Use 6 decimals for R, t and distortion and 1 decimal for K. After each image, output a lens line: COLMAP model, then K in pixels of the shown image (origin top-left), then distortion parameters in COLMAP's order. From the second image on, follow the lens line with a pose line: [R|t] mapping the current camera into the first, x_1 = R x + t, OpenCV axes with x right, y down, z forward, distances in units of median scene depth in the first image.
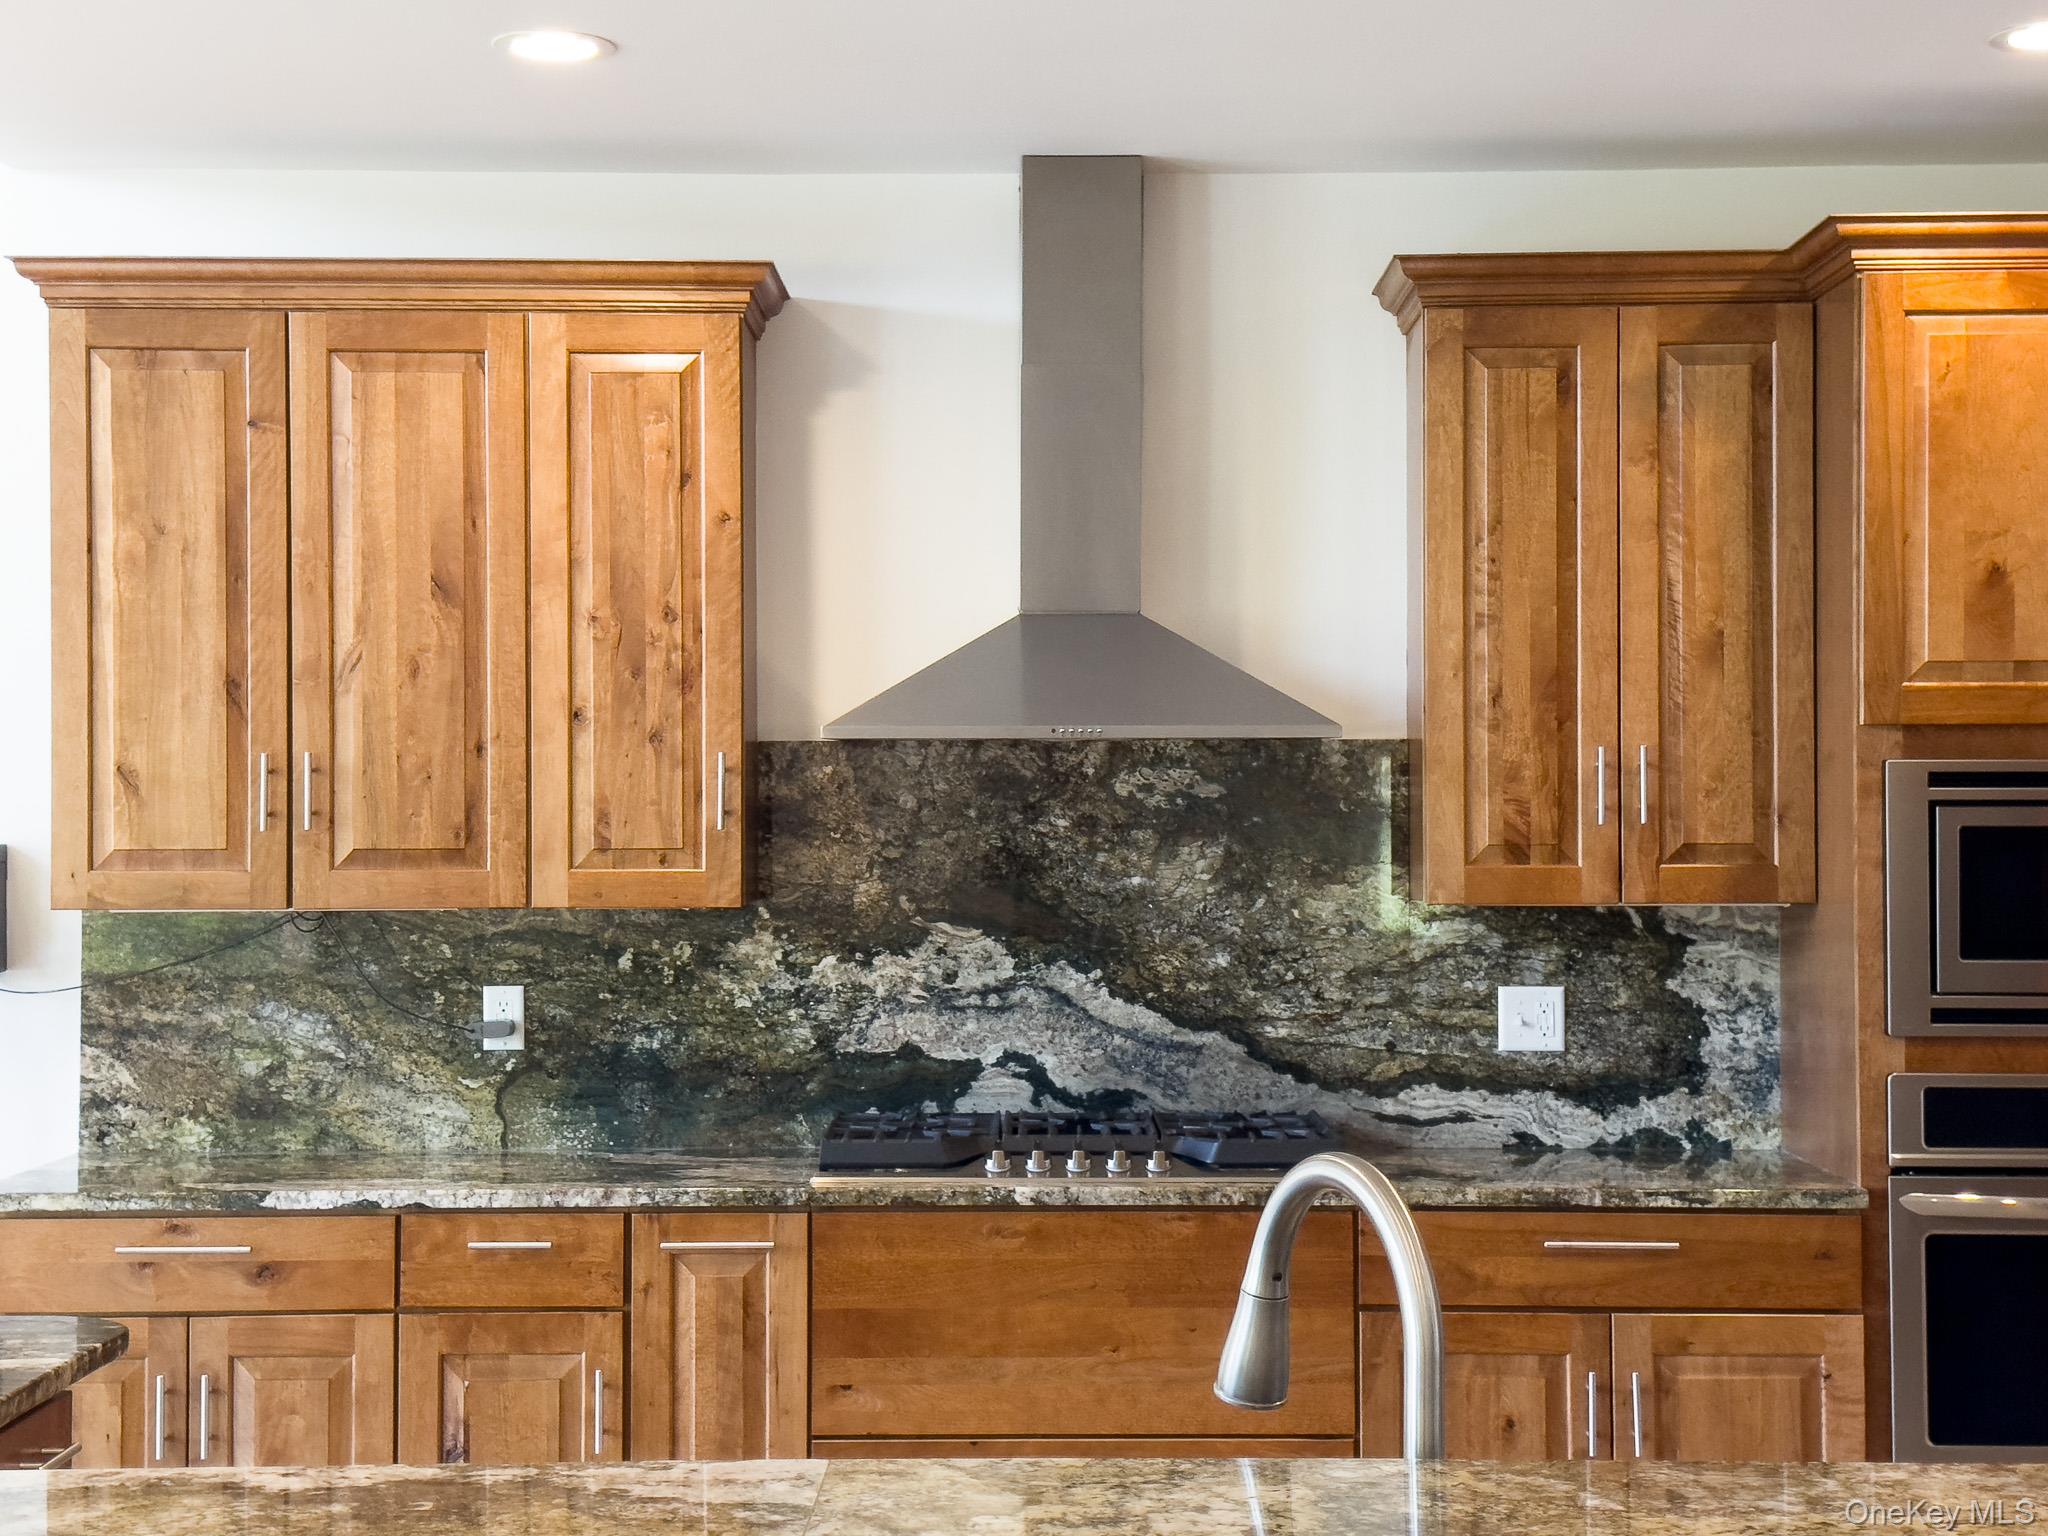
lens RADIAL K [[3116.4, 0, 1024.6], [0, 3116.4, 757.9], [0, 0, 1]] dist [0.132337, 0.000000]
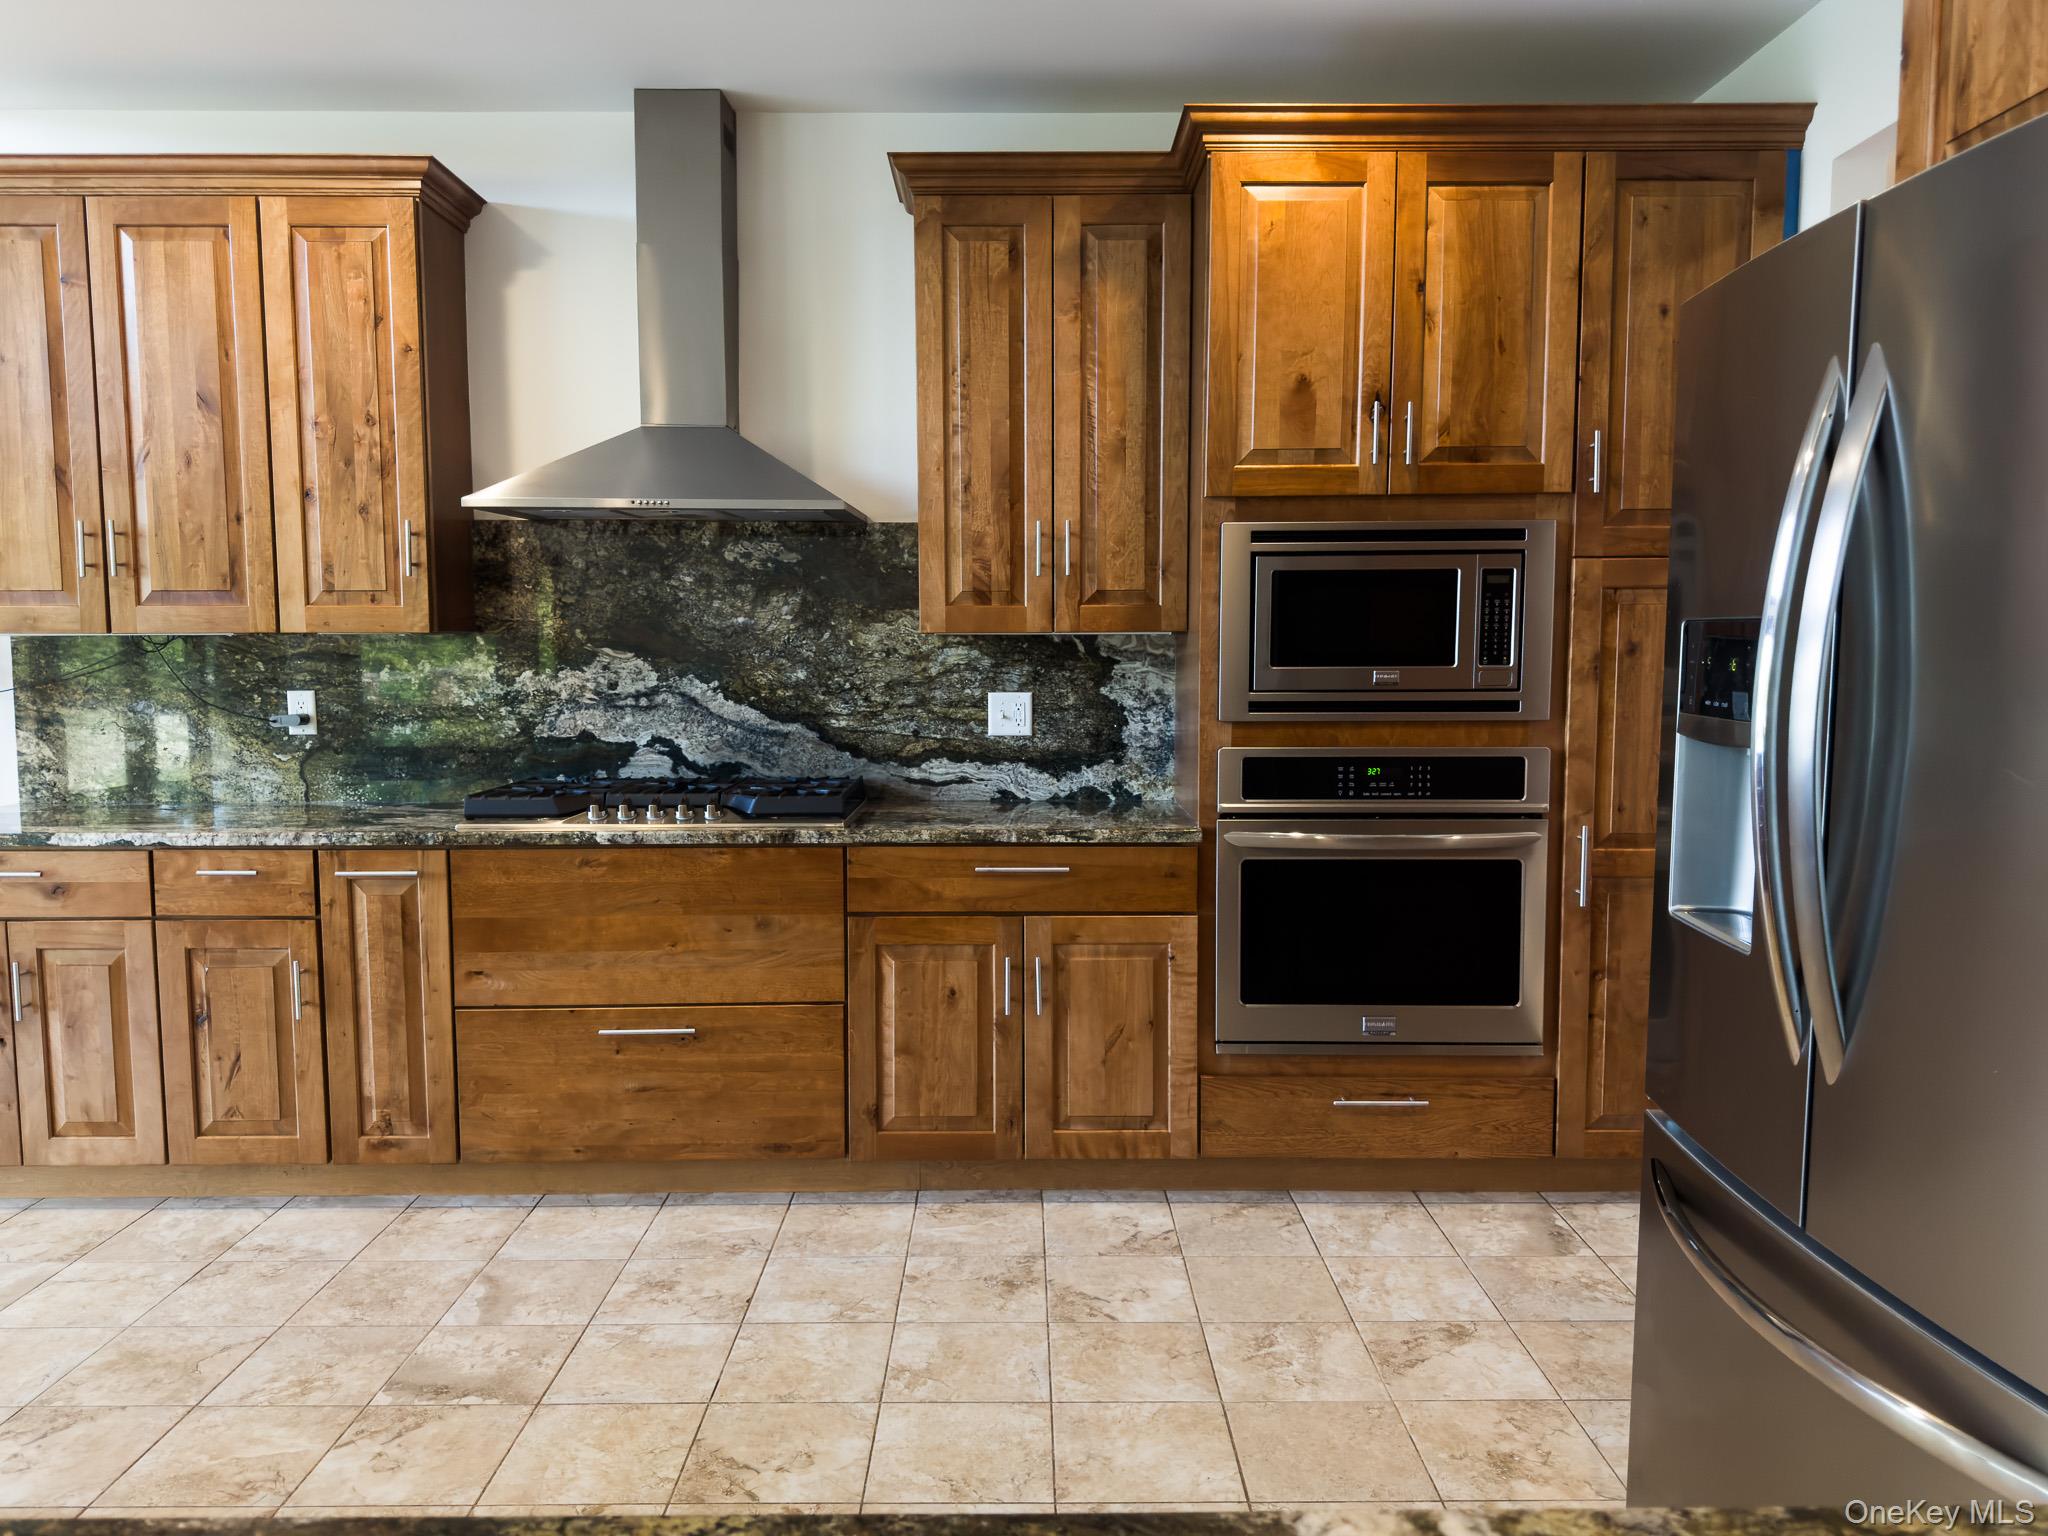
lens RADIAL K [[1435.5, 0, 1028.6], [0, 1435.5, 765.8], [0, 0, 1]] dist [0.074743, -0.095081]
pose [[0.999878, -0.000484, 0.015640, 0.167489], [-0.001181, 0.994340, 0.106237, 0.037342], [-0.015603, -0.106243, 0.994218, 0.338474]]
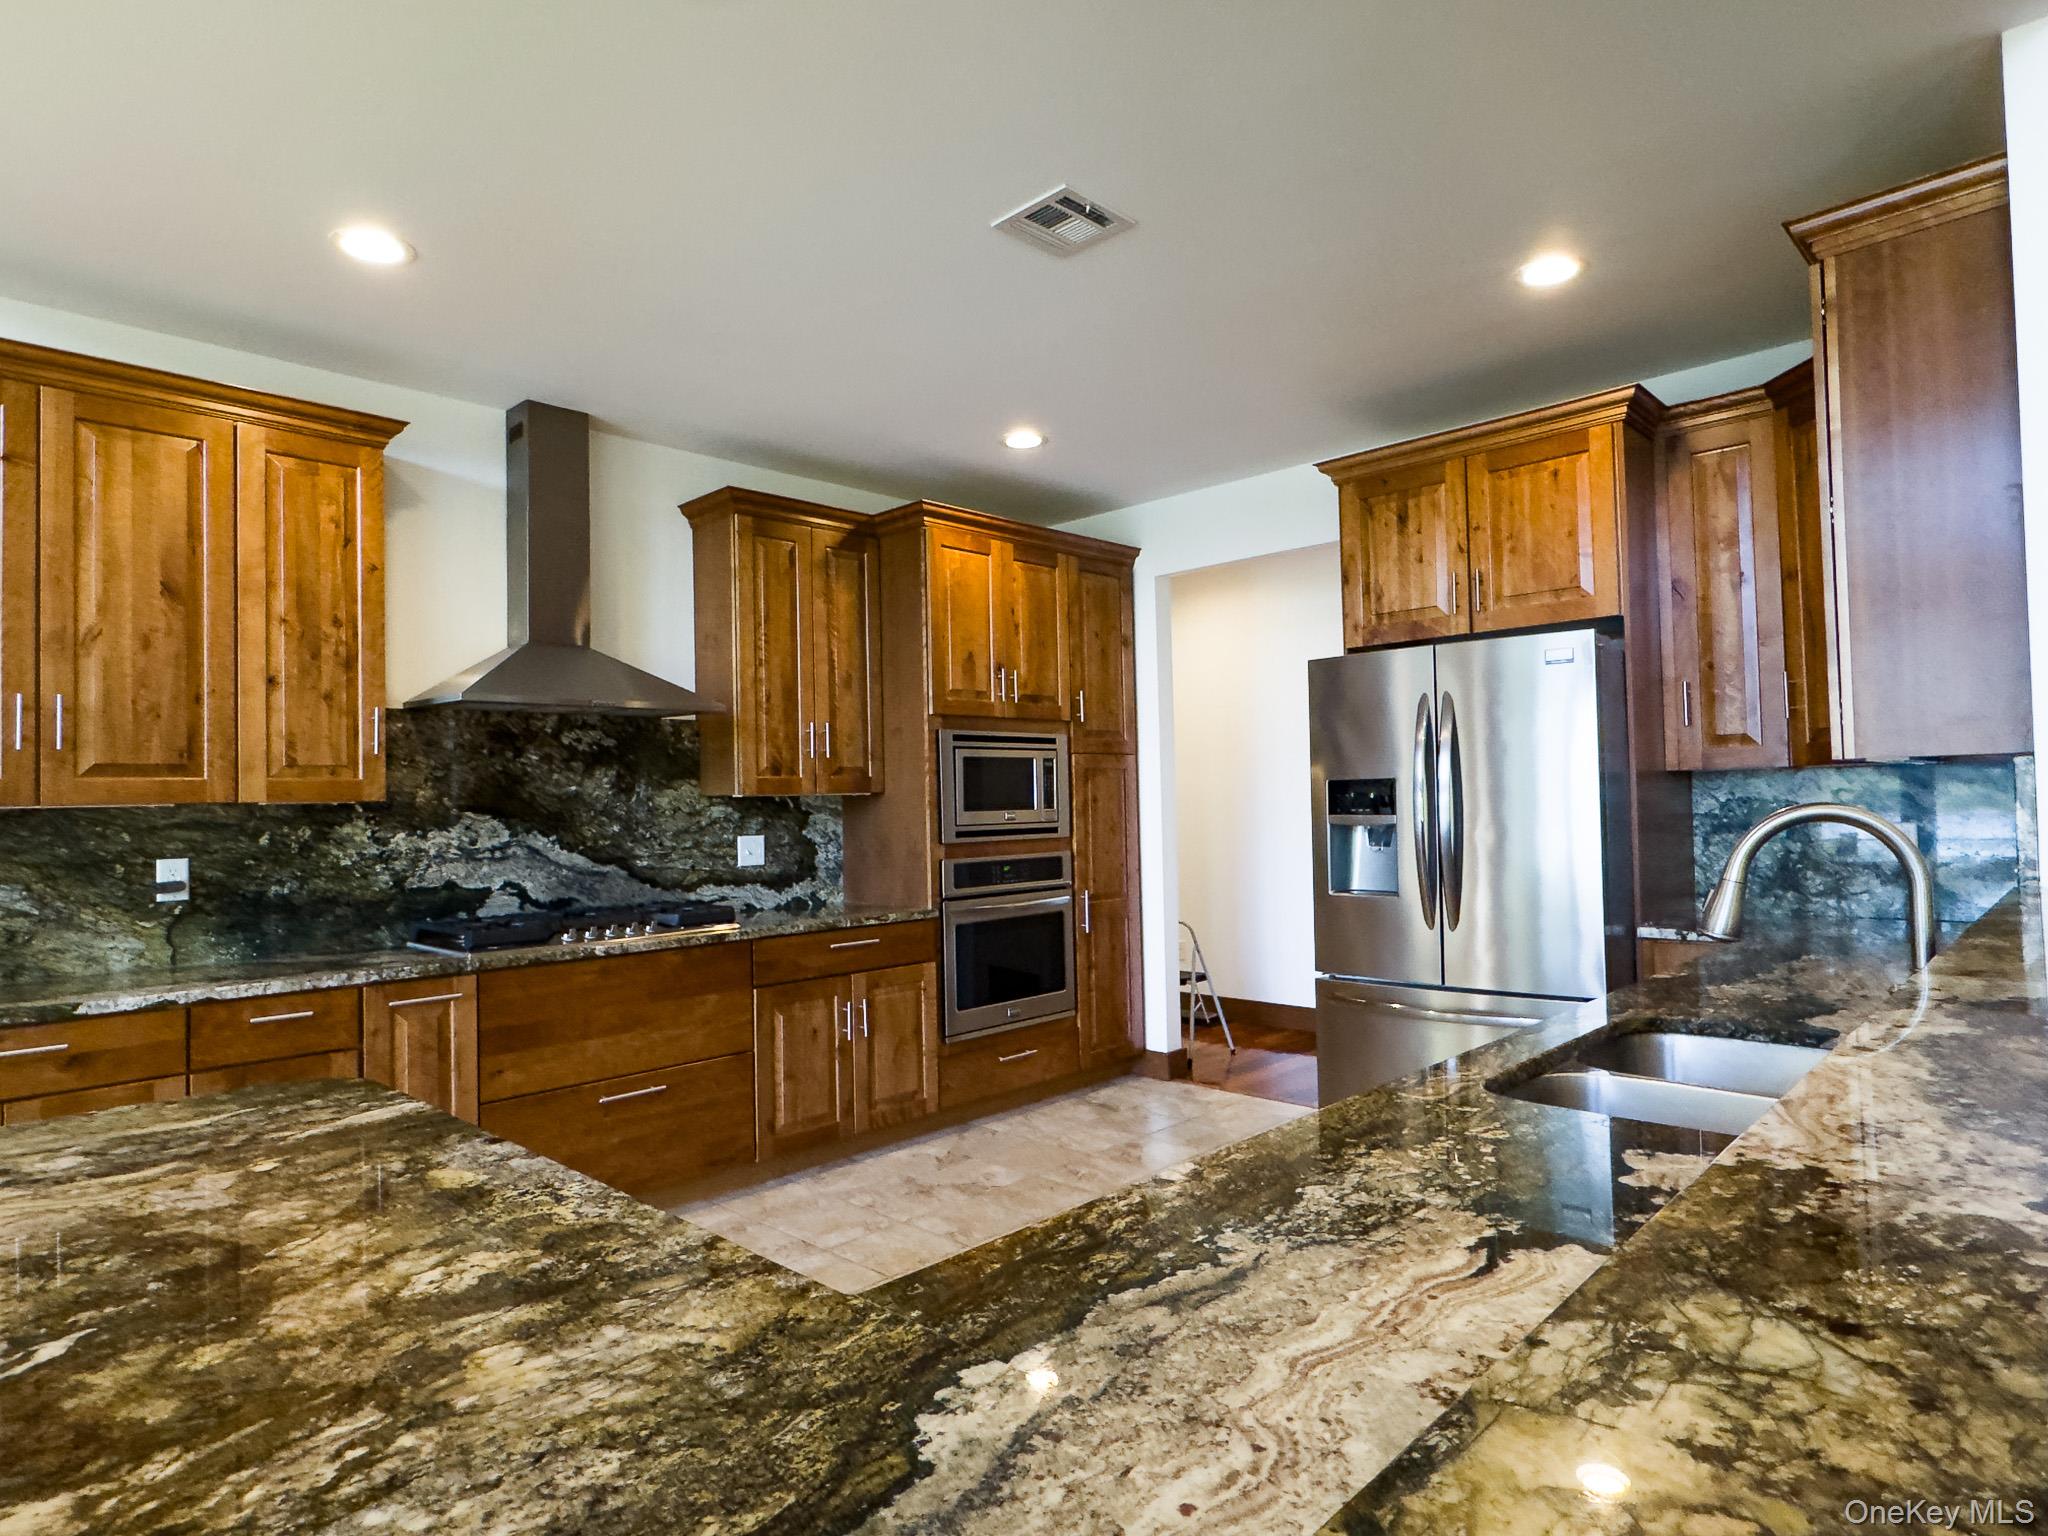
lens RADIAL K [[1149.2, 0, 1025.4], [0, 1149.2, 761.6], [0, 0, 1]] dist [-0.013250, -0.002468]
pose [[0.686004, 0.011974, 0.727499, -0.300730], [0.006596, 0.999721, -0.022673, 0.042765], [-0.727568, 0.020352, 0.685734, 0.329434]]
